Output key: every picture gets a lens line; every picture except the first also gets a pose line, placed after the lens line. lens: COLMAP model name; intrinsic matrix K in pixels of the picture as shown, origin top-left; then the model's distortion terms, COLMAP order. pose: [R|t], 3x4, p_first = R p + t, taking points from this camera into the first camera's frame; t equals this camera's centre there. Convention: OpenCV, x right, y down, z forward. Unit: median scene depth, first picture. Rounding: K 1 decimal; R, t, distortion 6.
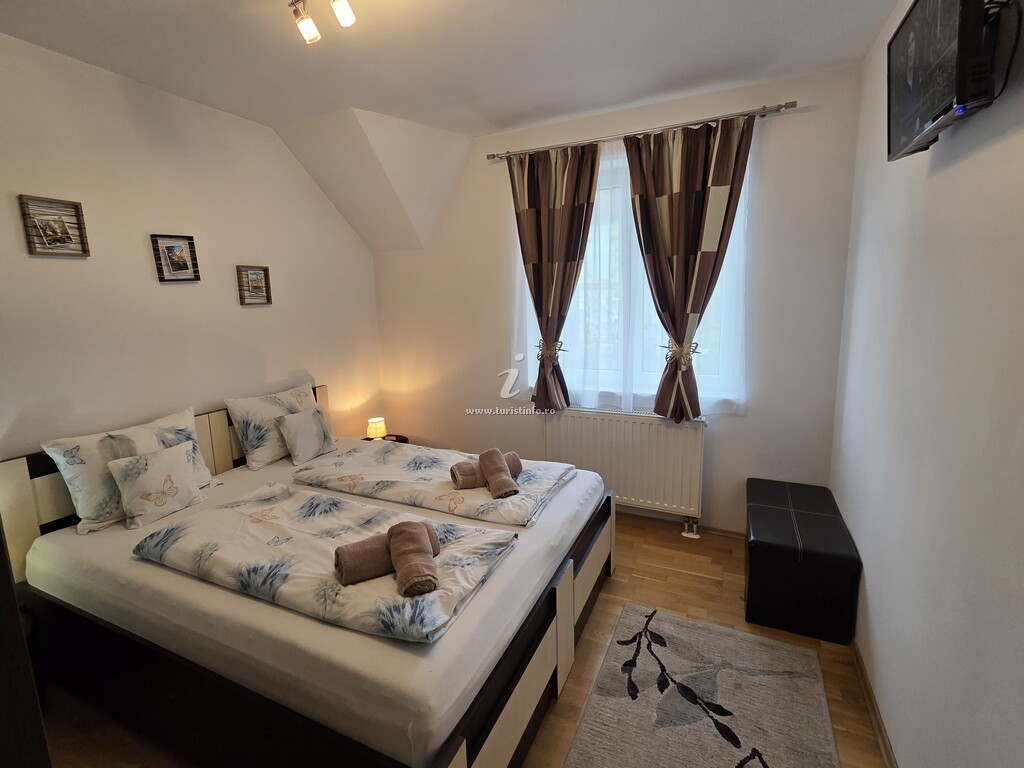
lens RADIAL K [[473.3, 0, 511.7], [0, 473.3, 372.9], [0, 0, 1]] dist [0.004368, 0.001100]
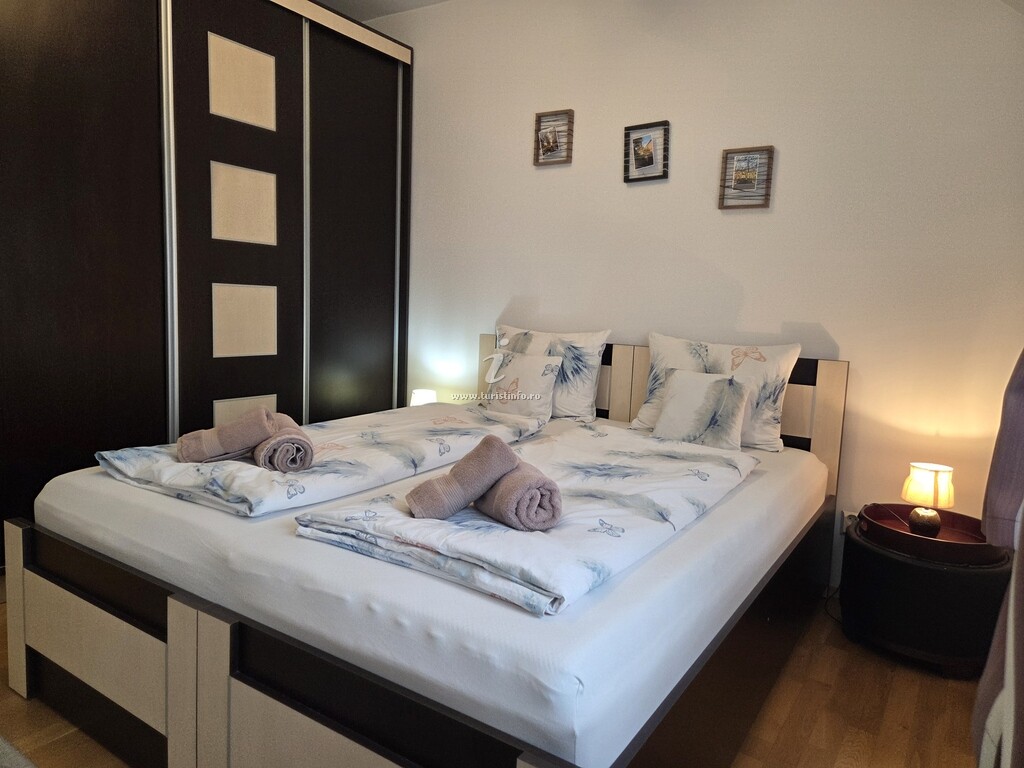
lens RADIAL K [[682.5, 0, 514.6], [0, 682.5, 378.5], [0, 0, 1]] dist [0.080170, -0.058632]
pose [[-0.144107, 0.132442, -0.980659, 0.605908], [-0.201512, 0.966310, 0.160116, -0.005967], [0.968827, 0.220688, -0.112564, 1.076276]]
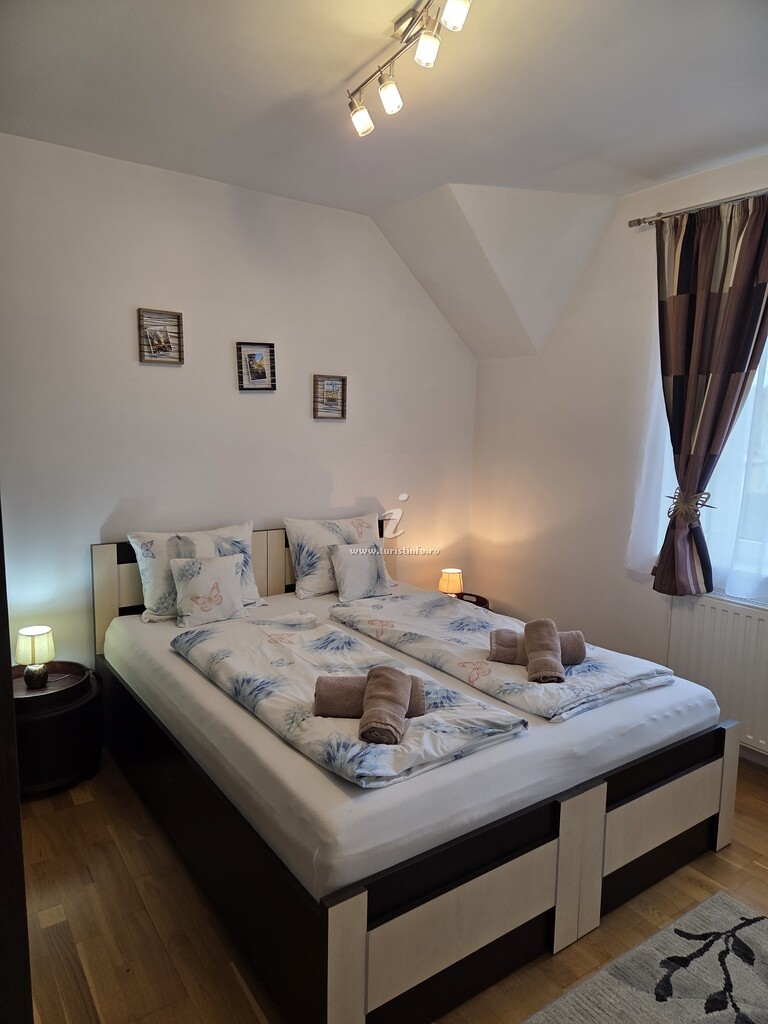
lens RADIAL K [[682.5, 0, 381.3], [0, 682.5, 524.3], [0, 0, 1]] dist [0.080170, -0.058632]
pose [[0.867222, 0.118275, -0.483671, 0.247304], [-0.122568, 0.992197, 0.022865, 0.015566], [0.482601, 0.039453, 0.874951, -0.096860]]
